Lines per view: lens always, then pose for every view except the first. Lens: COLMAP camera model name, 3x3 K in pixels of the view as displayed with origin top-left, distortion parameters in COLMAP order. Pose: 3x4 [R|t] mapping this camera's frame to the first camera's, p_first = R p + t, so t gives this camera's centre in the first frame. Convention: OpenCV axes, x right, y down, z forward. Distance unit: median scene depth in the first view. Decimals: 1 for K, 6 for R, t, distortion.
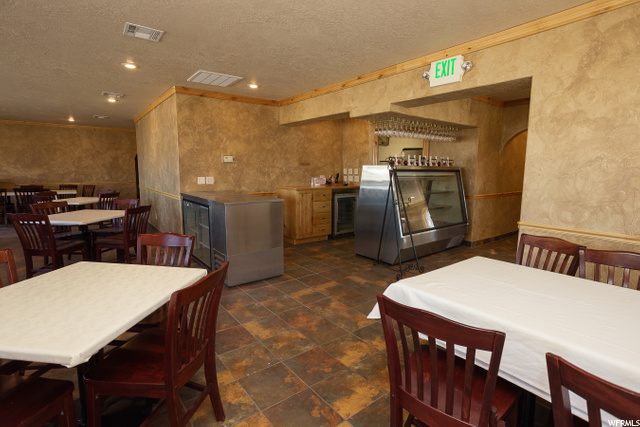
lens RADIAL K [[314.6, 0, 320.4], [0, 314.6, 207.1], [0, 0, 1]] dist [-0.035075, 0.000250]
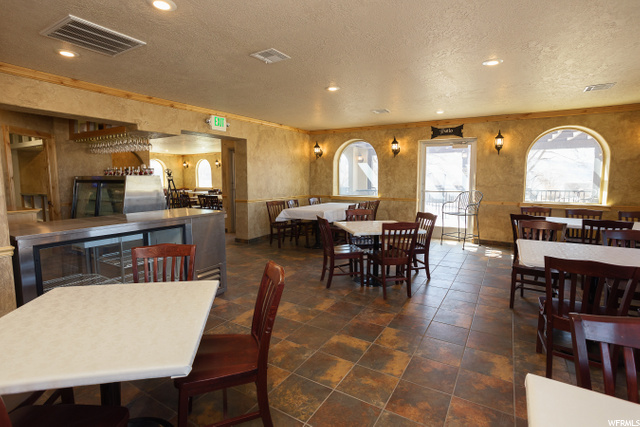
lens RADIAL K [[314.6, 0, 320.4], [0, 314.6, 207.1], [0, 0, 1]] dist [-0.035075, 0.000250]
pose [[-0.361605, -0.093774, 0.927603, -1.092768], [0.113691, 0.983069, 0.143701, -0.111803], [-0.925373, 0.157424, -0.344822, 0.830206]]
